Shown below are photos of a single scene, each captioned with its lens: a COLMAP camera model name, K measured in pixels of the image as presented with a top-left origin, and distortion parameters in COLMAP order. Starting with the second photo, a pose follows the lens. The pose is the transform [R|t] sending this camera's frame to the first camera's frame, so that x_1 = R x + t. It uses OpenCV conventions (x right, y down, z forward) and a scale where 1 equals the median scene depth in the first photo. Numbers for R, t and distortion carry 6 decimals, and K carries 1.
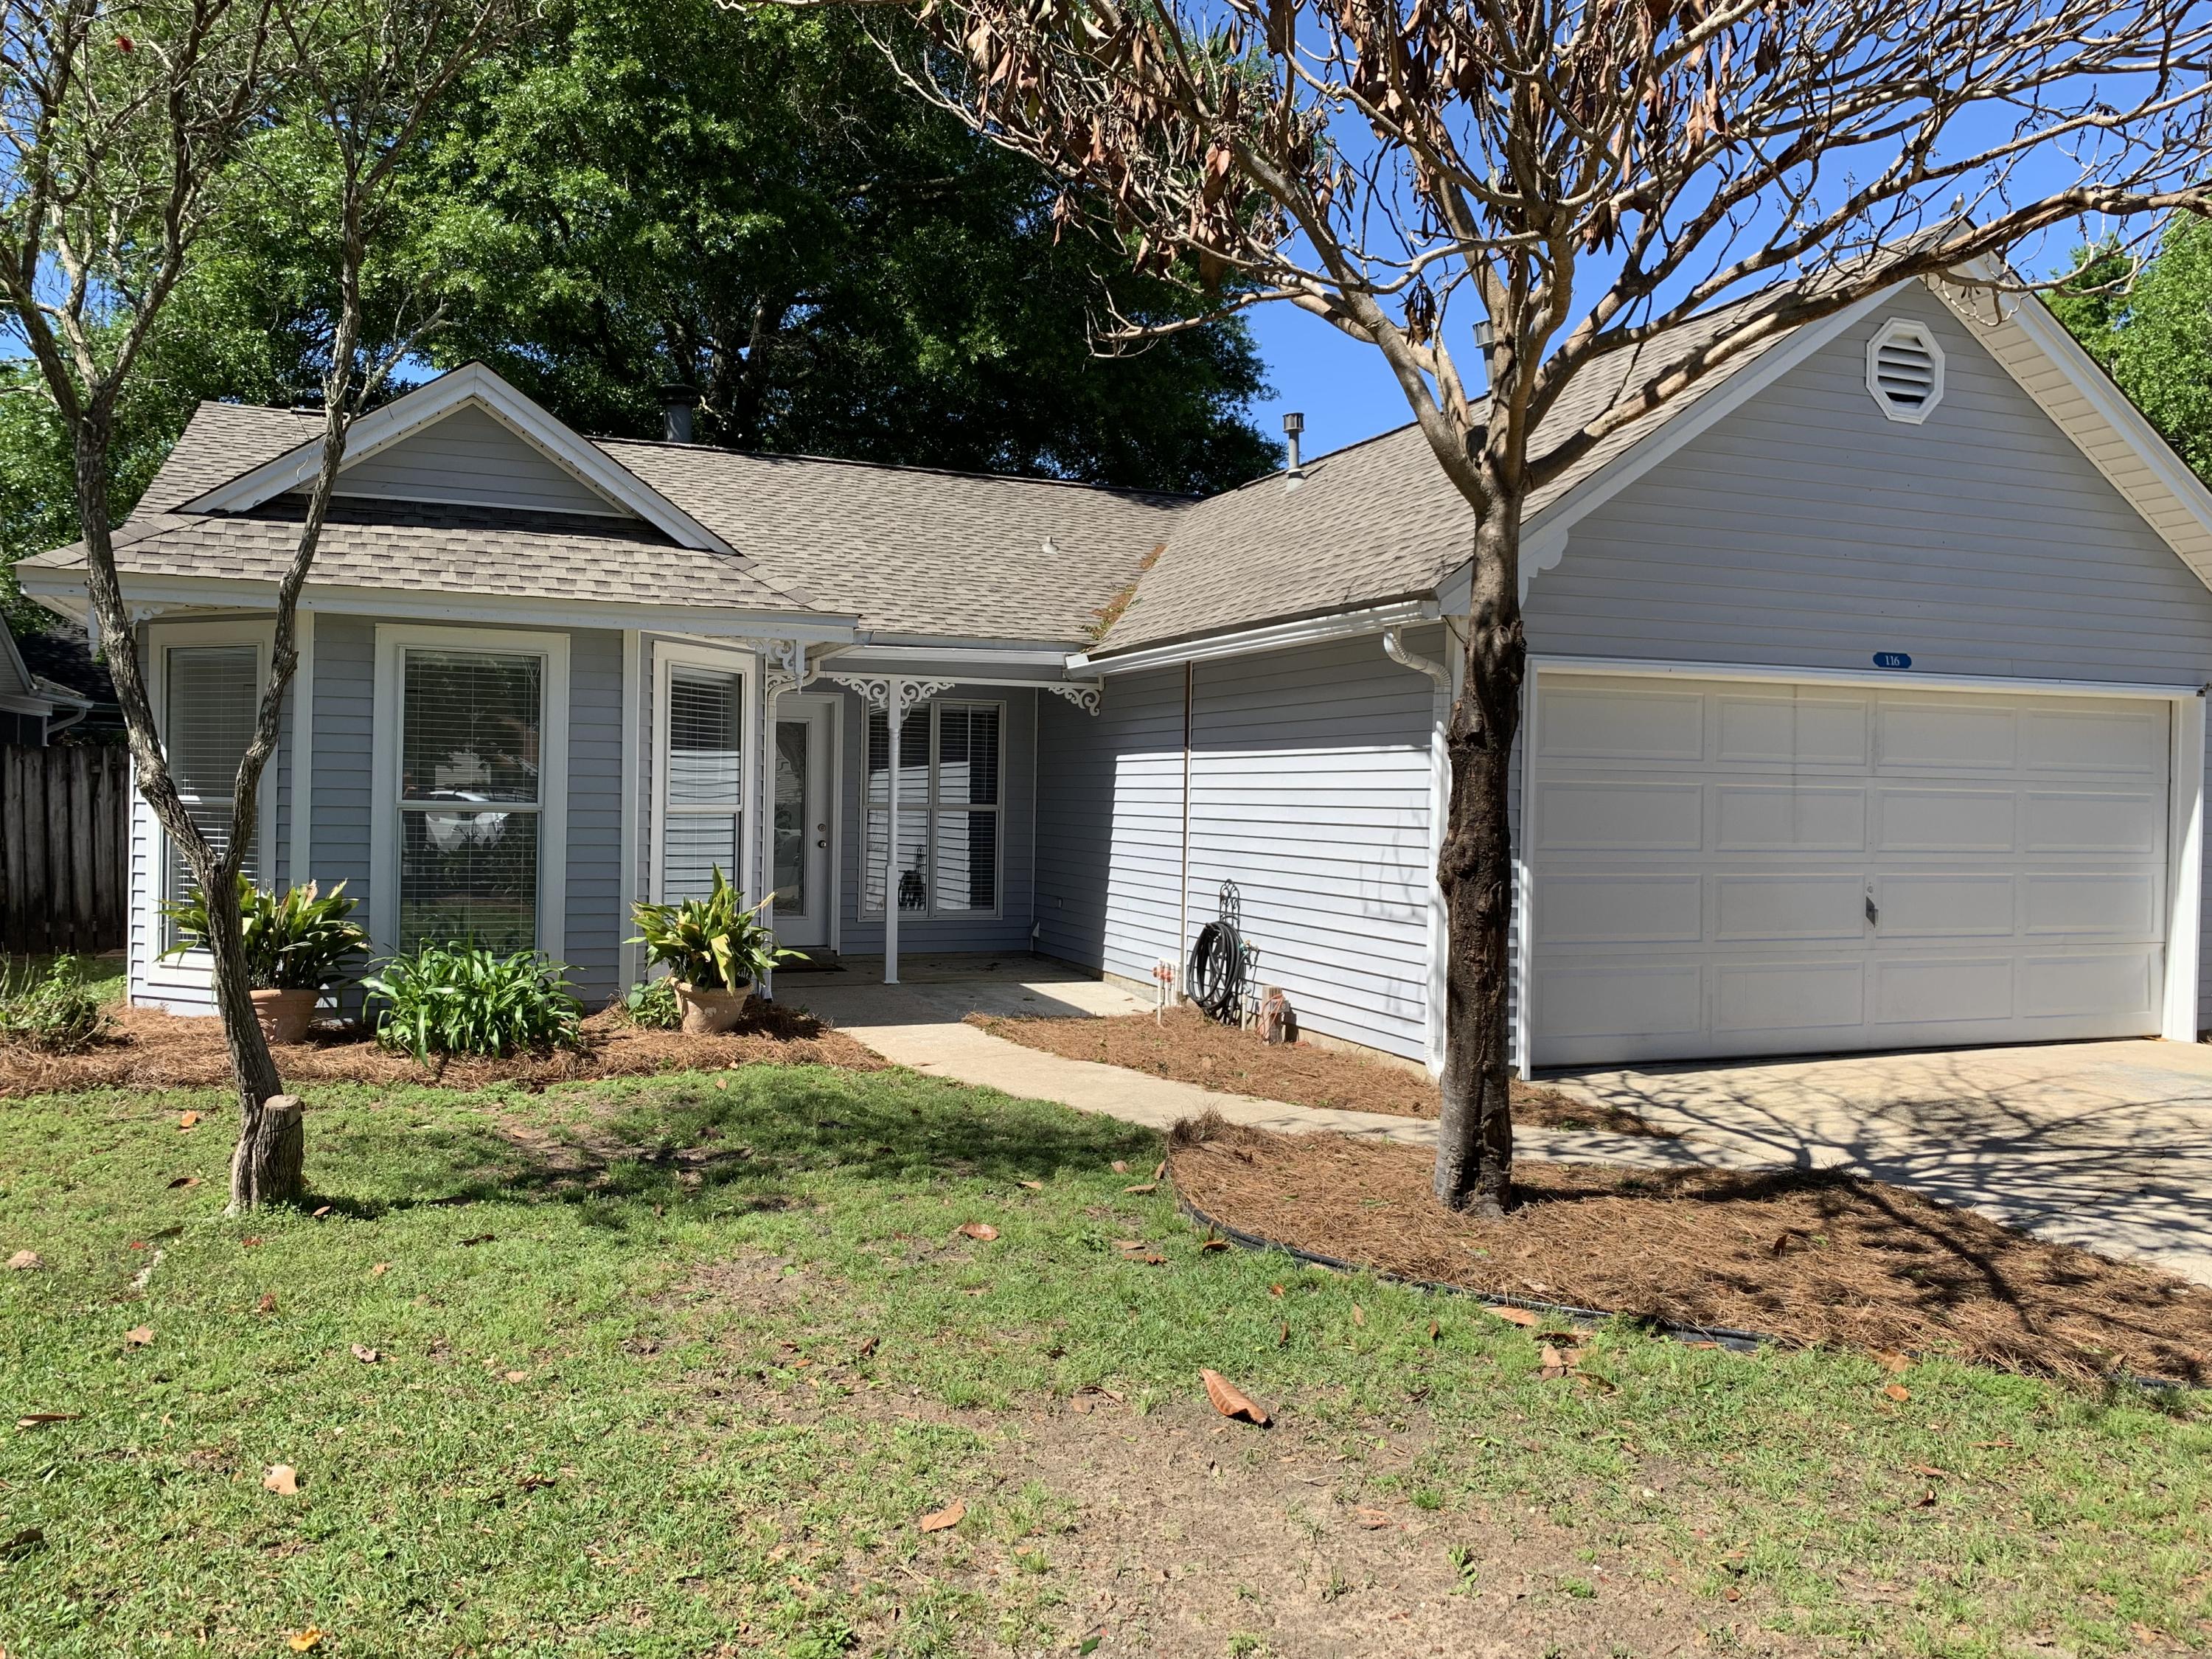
lens RADIAL K [[1669.7, 0, 1123.4], [0, 1669.7, 827.5], [0, 0, 1]] dist [0.062266, -0.110497]
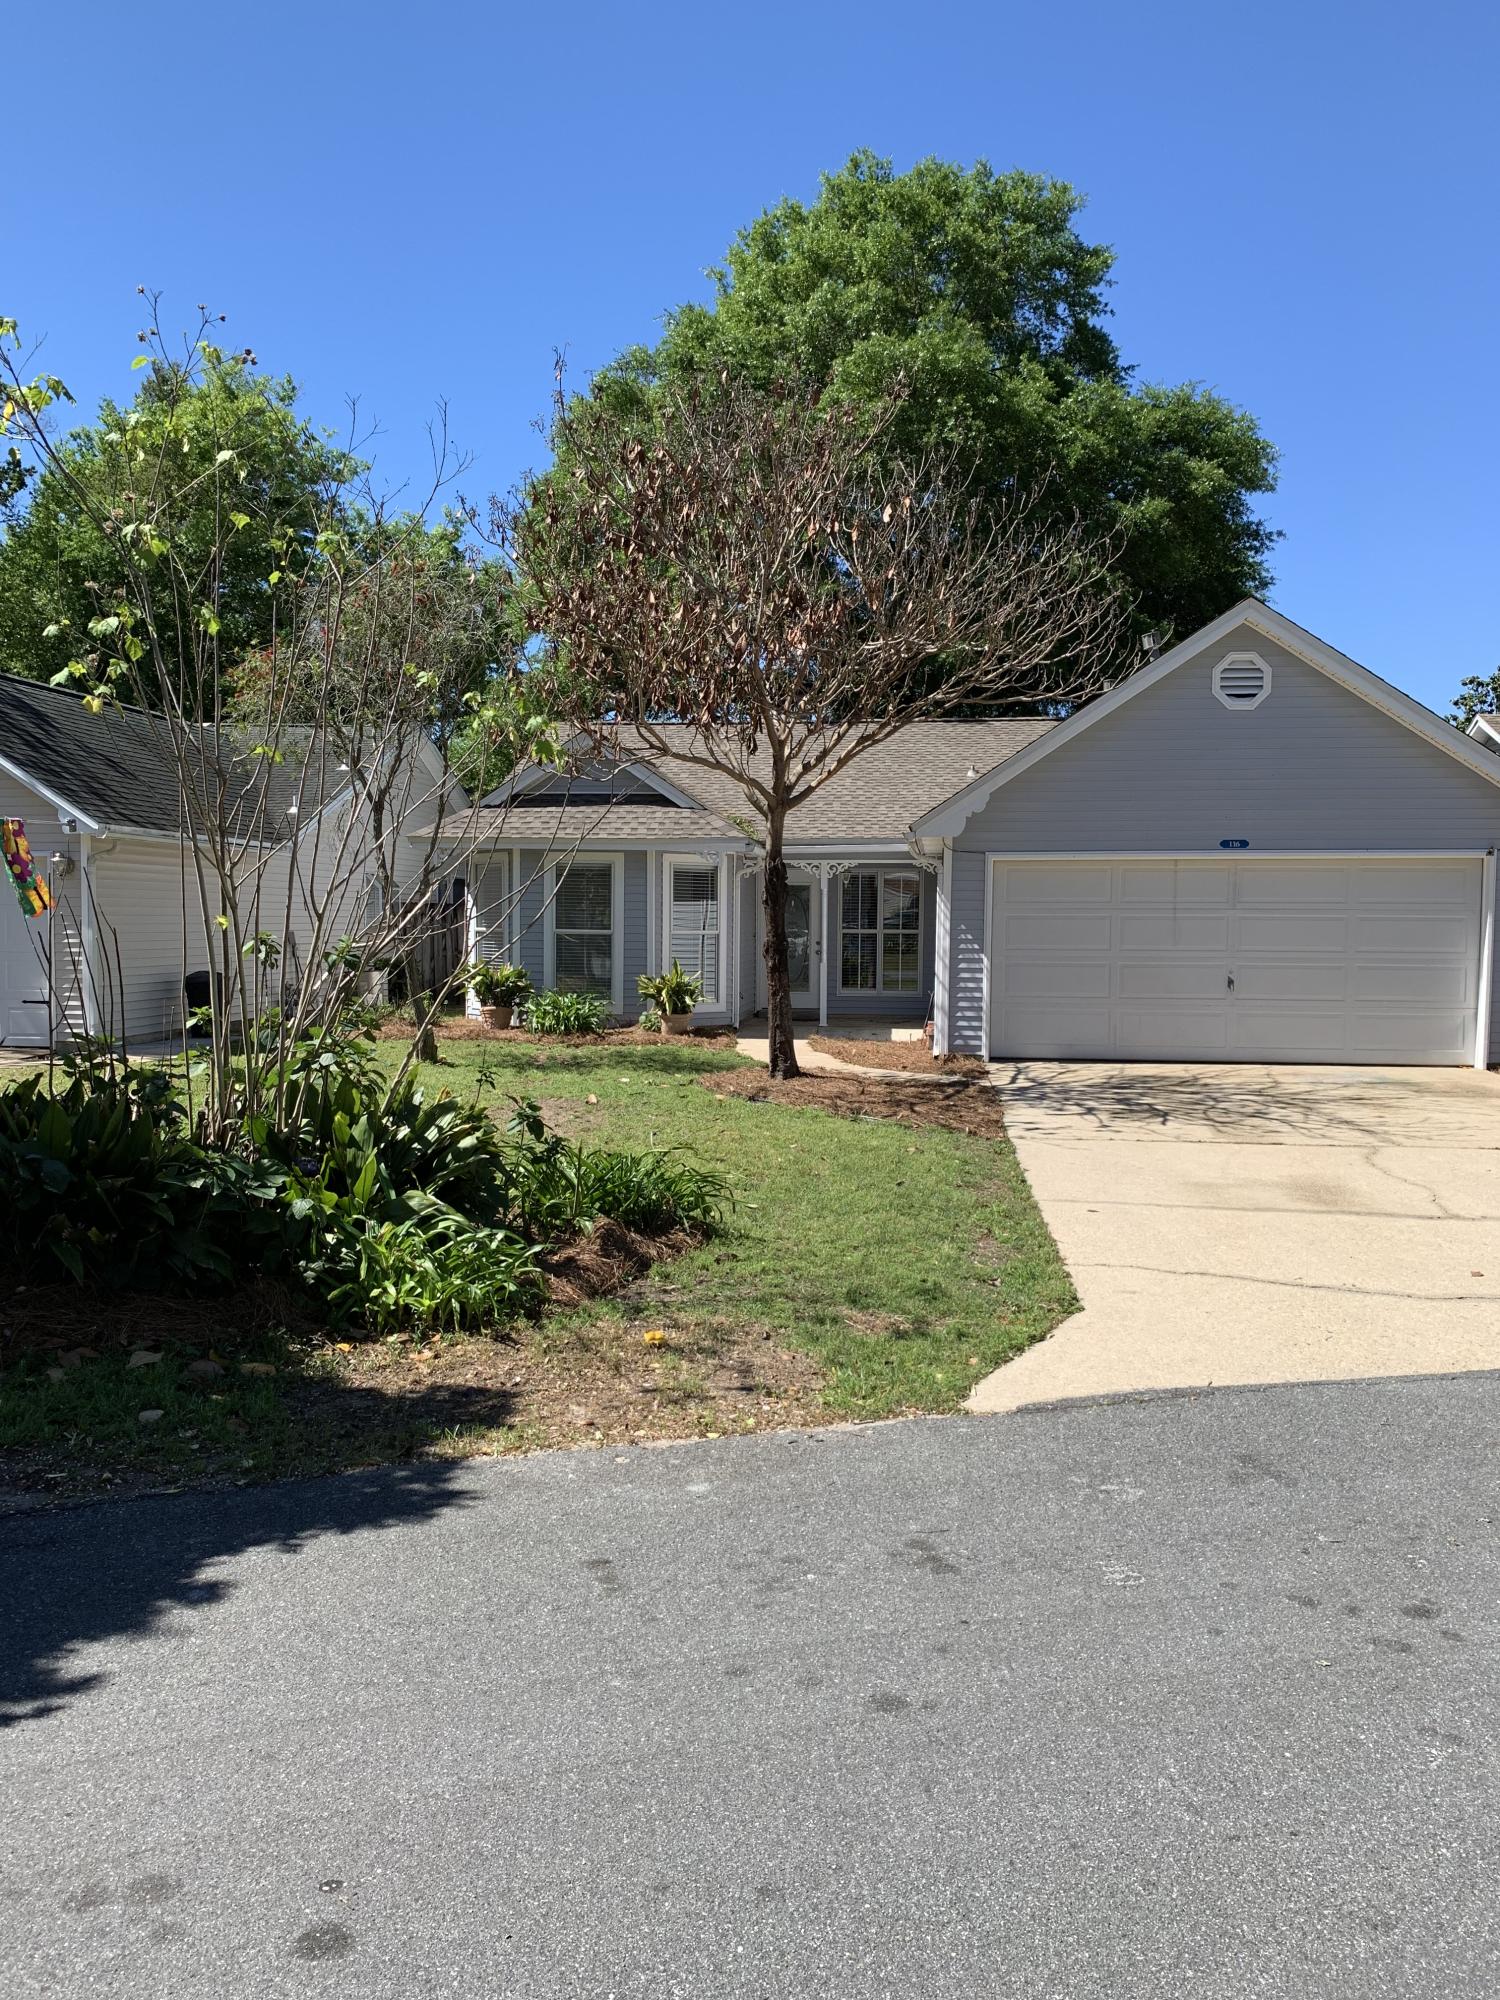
lens RADIAL K [[1524.4, 0, 750.0], [0, 1524.4, 1000.0], [0, 0, 1]] dist [-0.000169, -0.000839]
pose [[0.875281, 0.012417, -0.483455, 0.759029], [0.001419, 0.999600, 0.028243, 0.019272], [0.483612, -0.025406, 0.874914, -0.642060]]
